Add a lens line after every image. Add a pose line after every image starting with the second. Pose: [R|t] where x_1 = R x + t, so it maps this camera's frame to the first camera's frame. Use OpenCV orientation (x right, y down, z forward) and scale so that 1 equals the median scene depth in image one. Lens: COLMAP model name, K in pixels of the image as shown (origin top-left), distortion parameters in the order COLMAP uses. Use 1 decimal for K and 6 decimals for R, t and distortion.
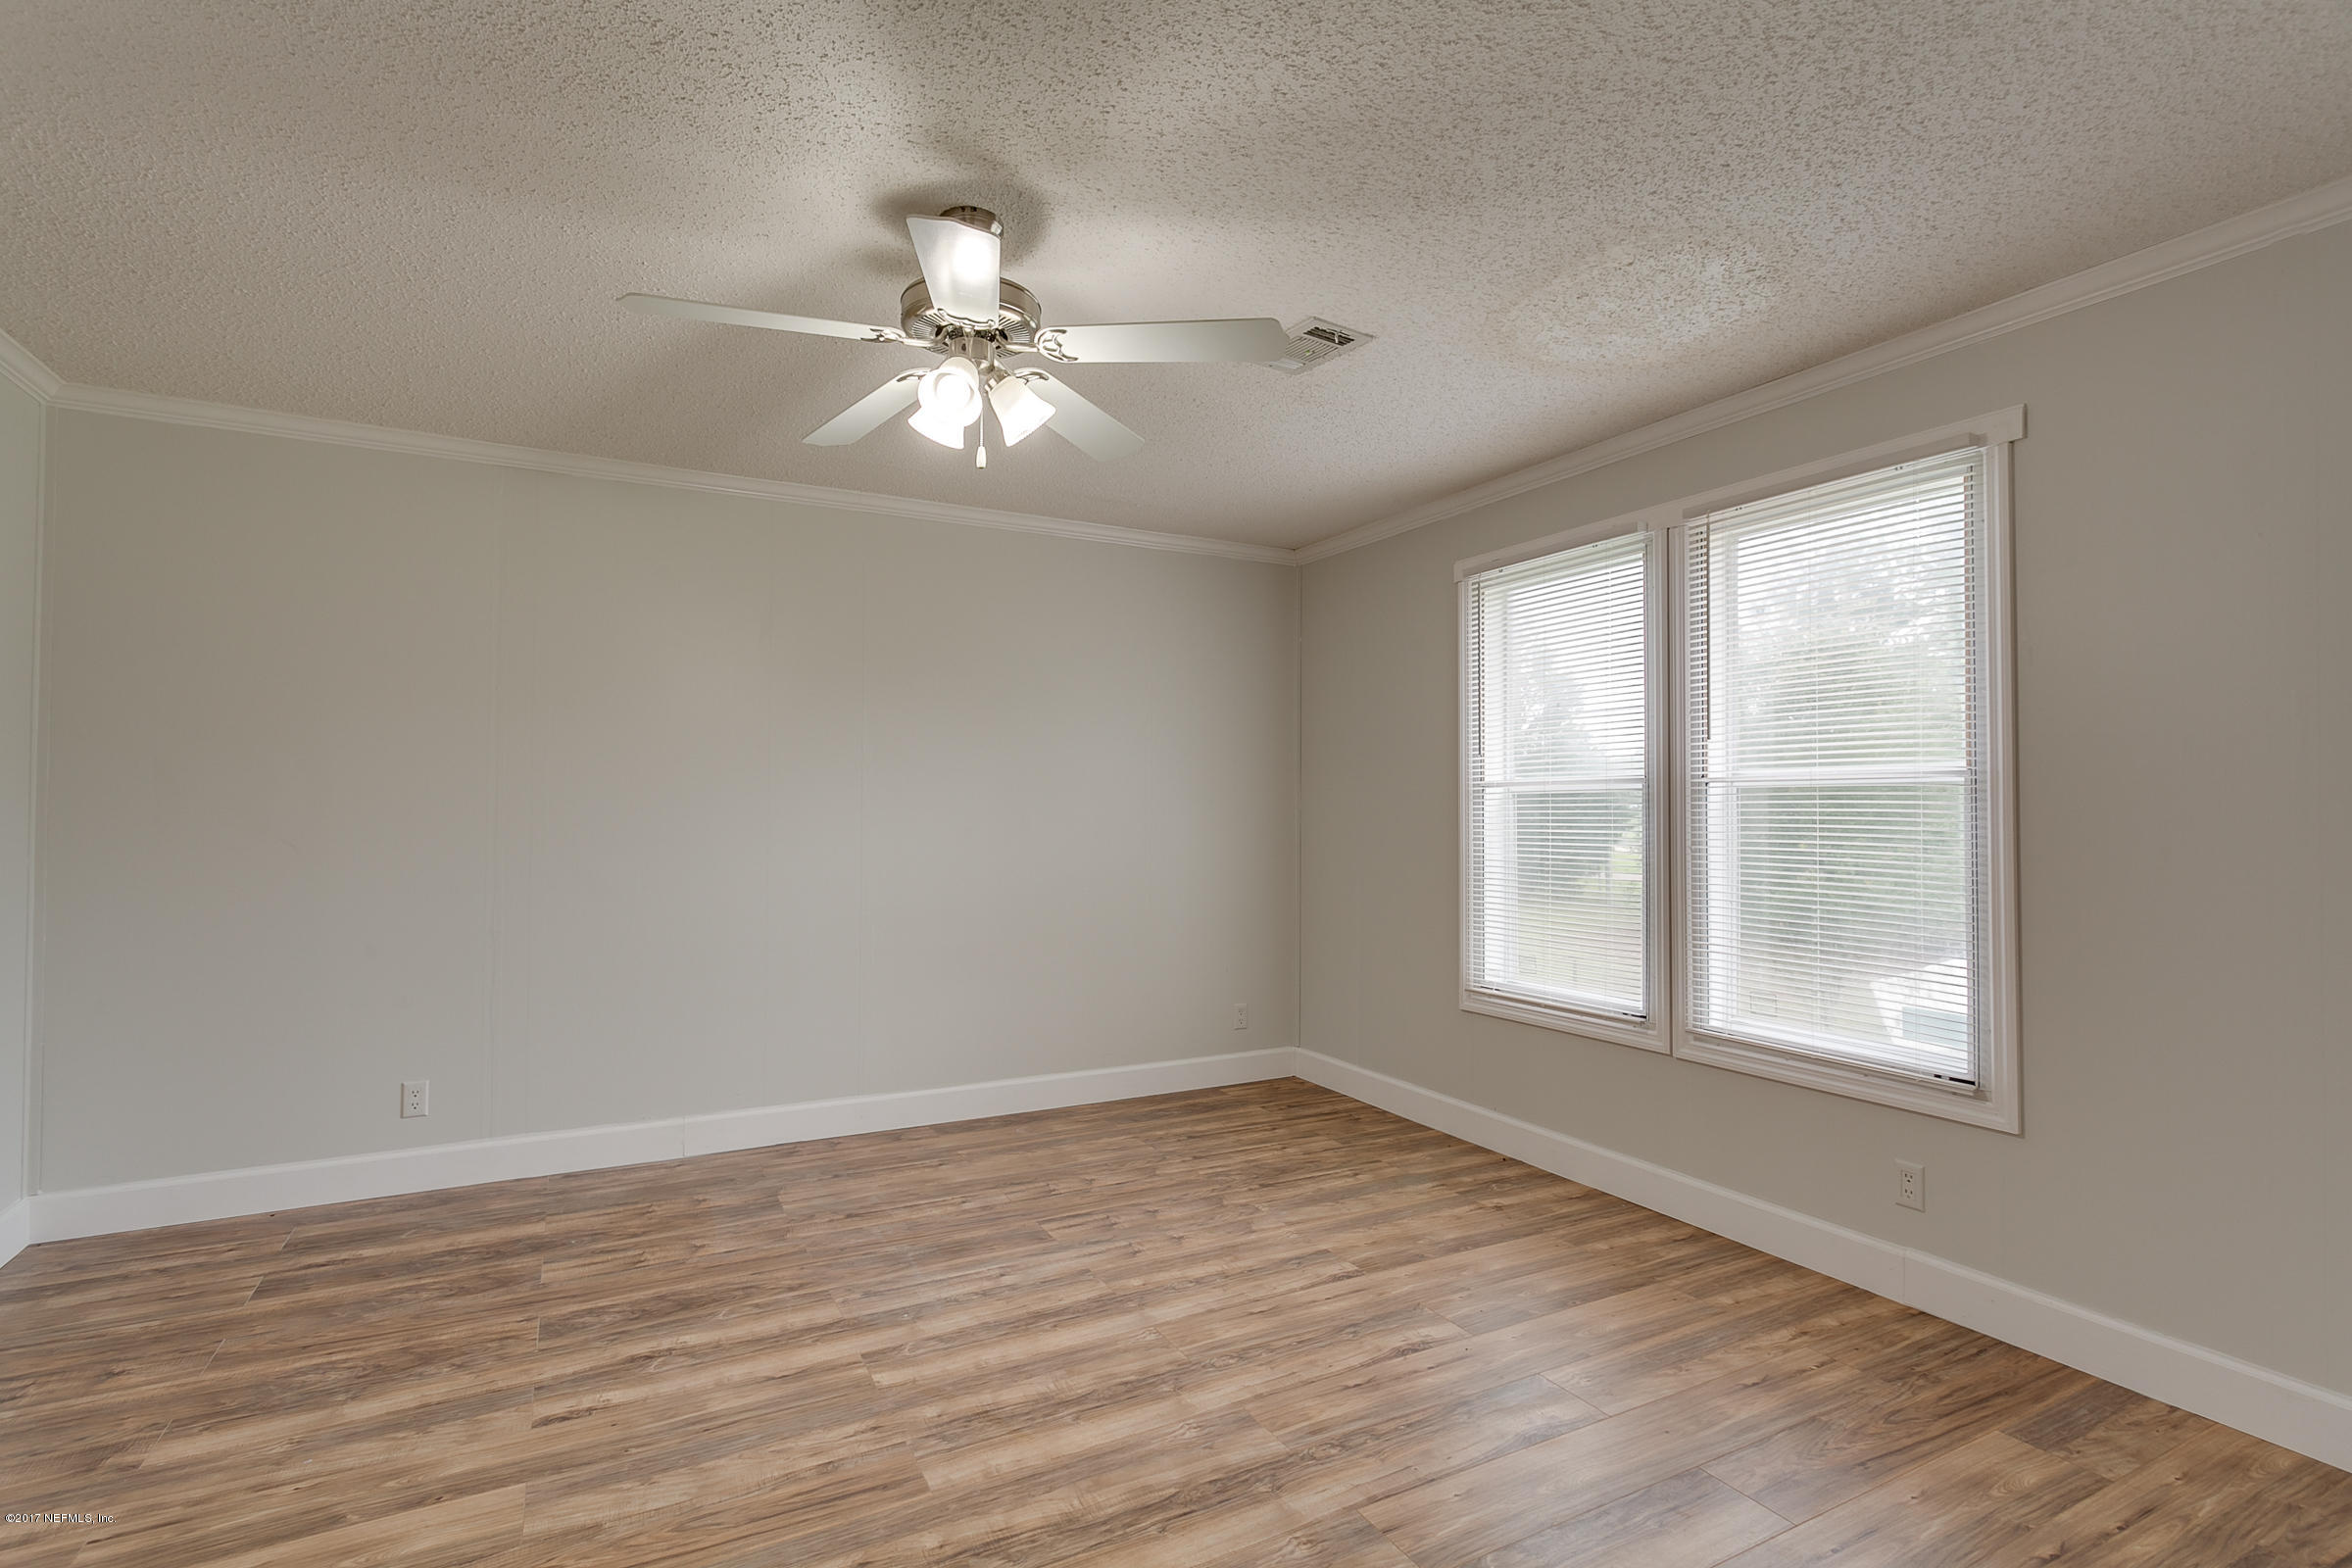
lens RADIAL K [[1125.8, 0, 1160.3], [0, 1125.8, 772.5], [0, 0, 1]] dist [0.003360, -0.000709]
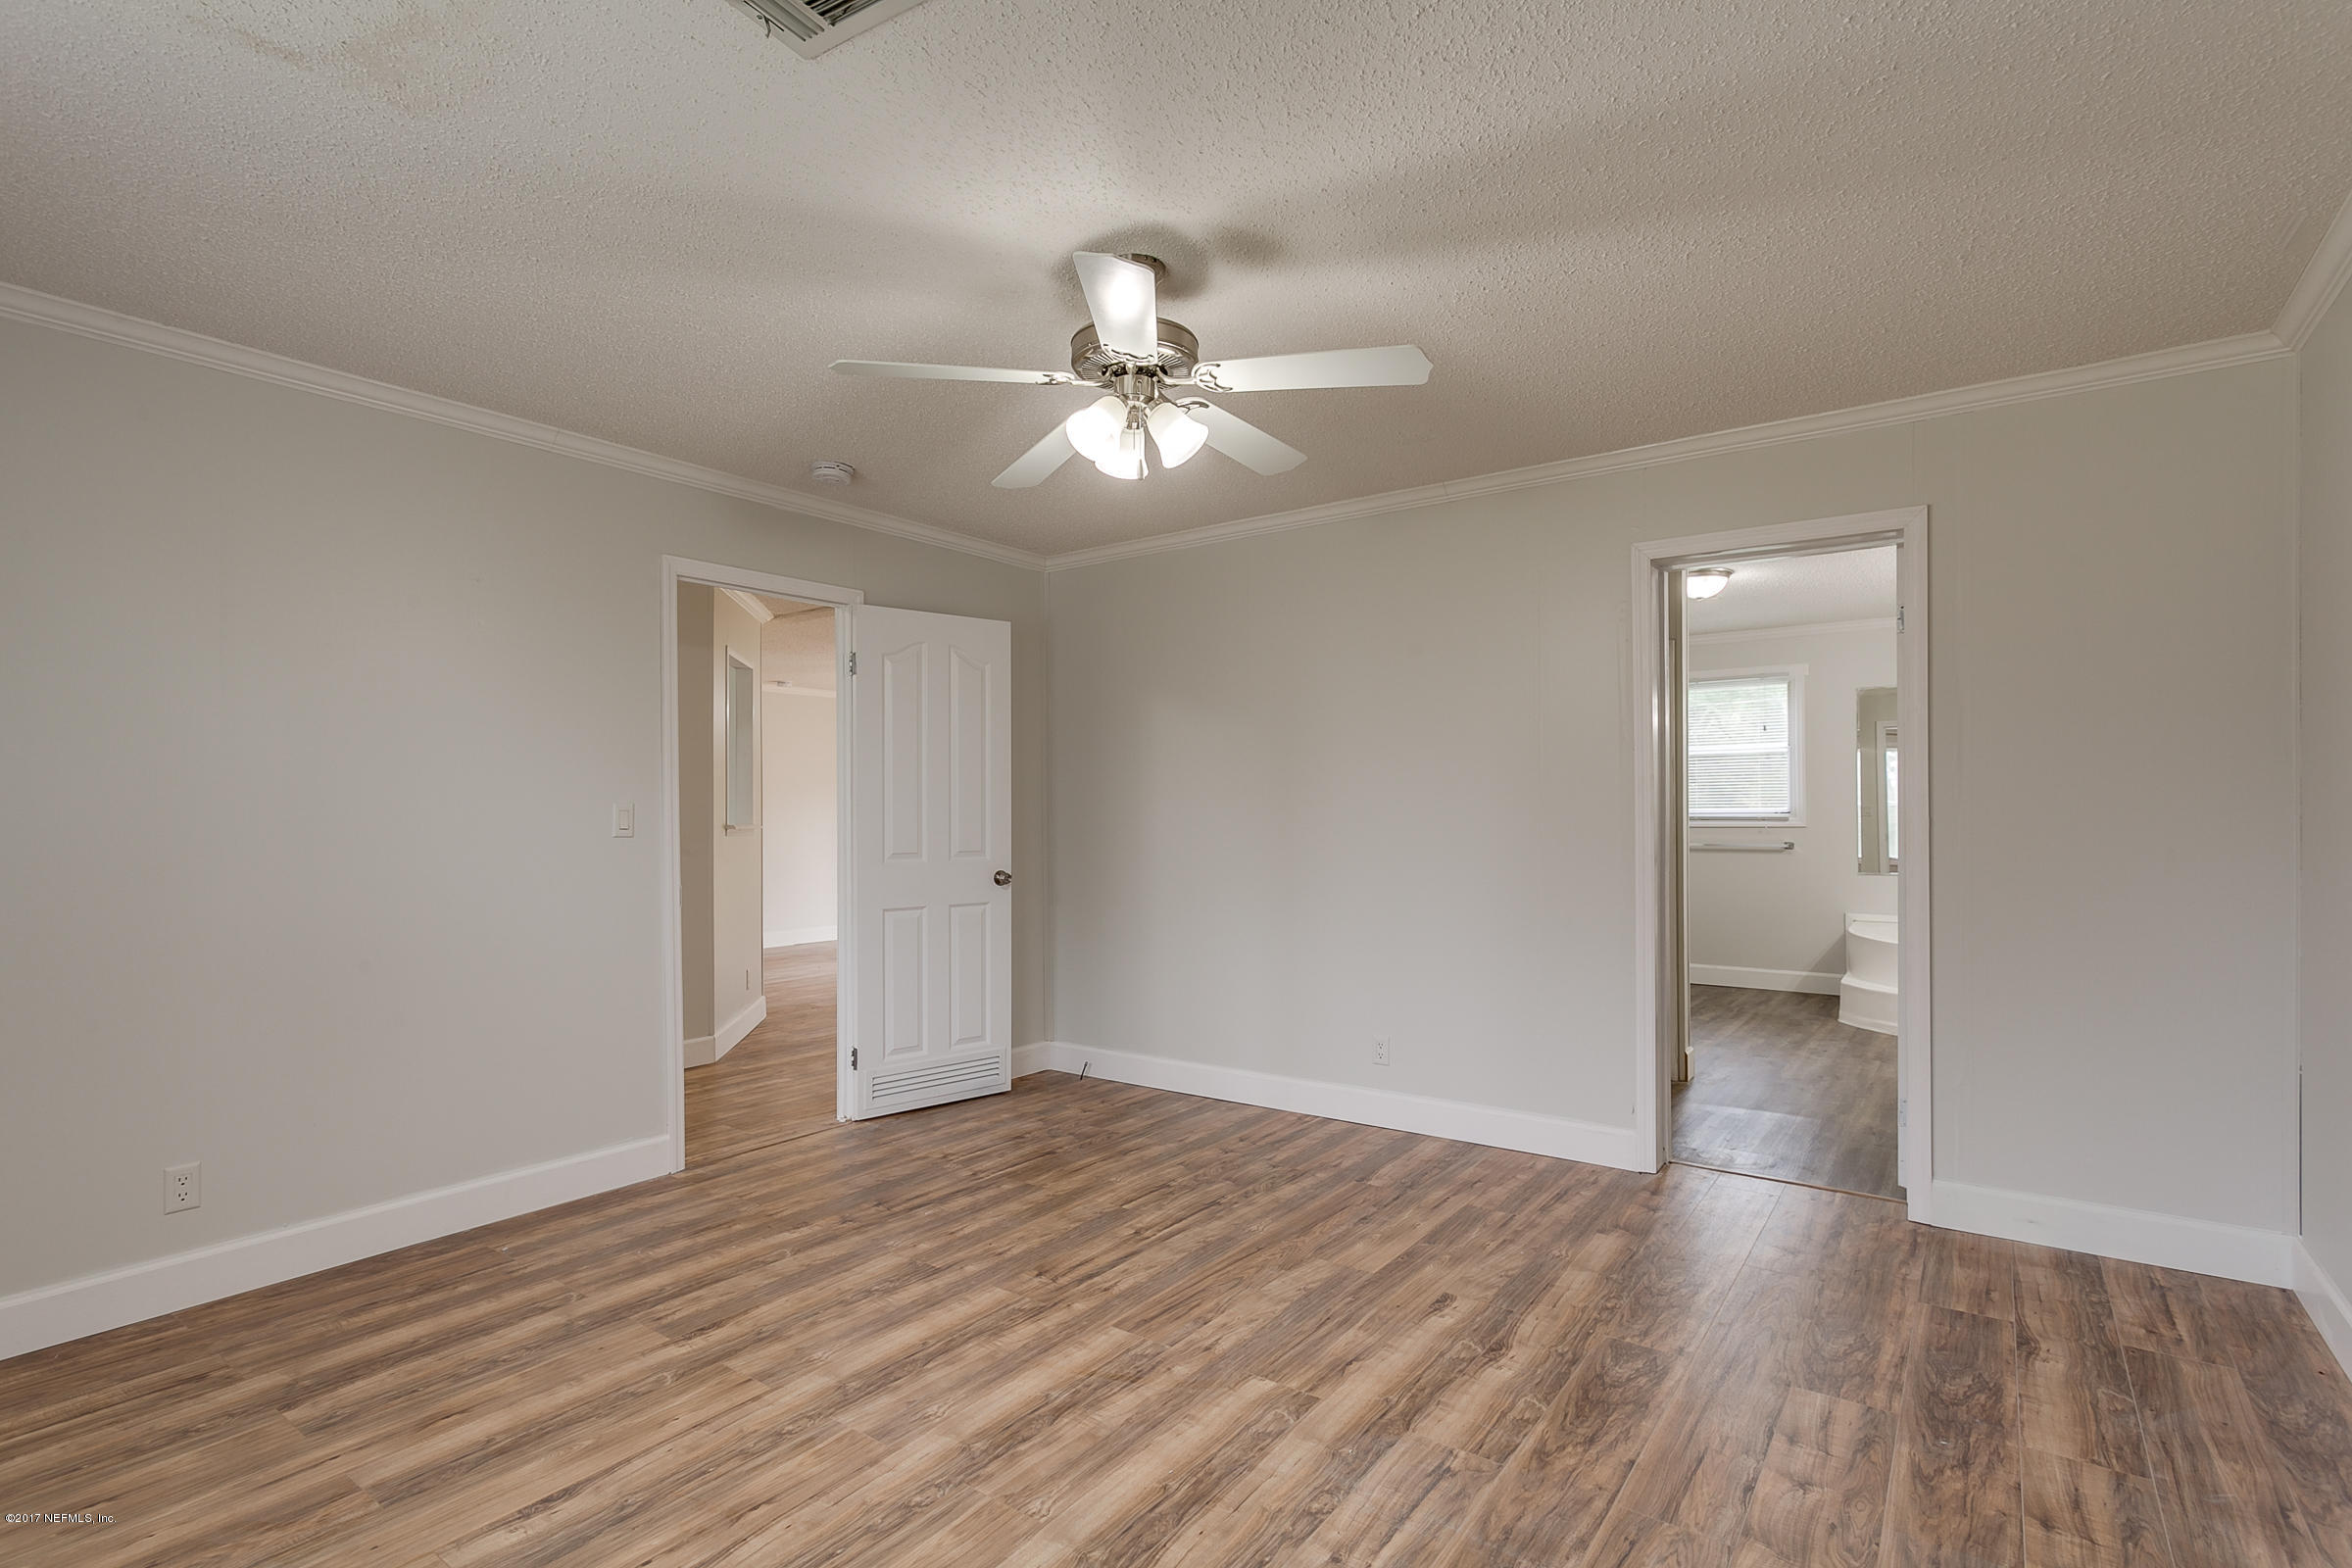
lens RADIAL K [[1125.8, 0, 1173.9], [0, 1125.8, 795.1], [0, 0, 1]] dist [0.003360, -0.000709]
pose [[-0.897377, -0.004228, -0.441244, 0.270295], [0.015777, 0.999007, -0.041660, 0.062581], [0.440982, -0.044346, -0.896420, 1.926966]]
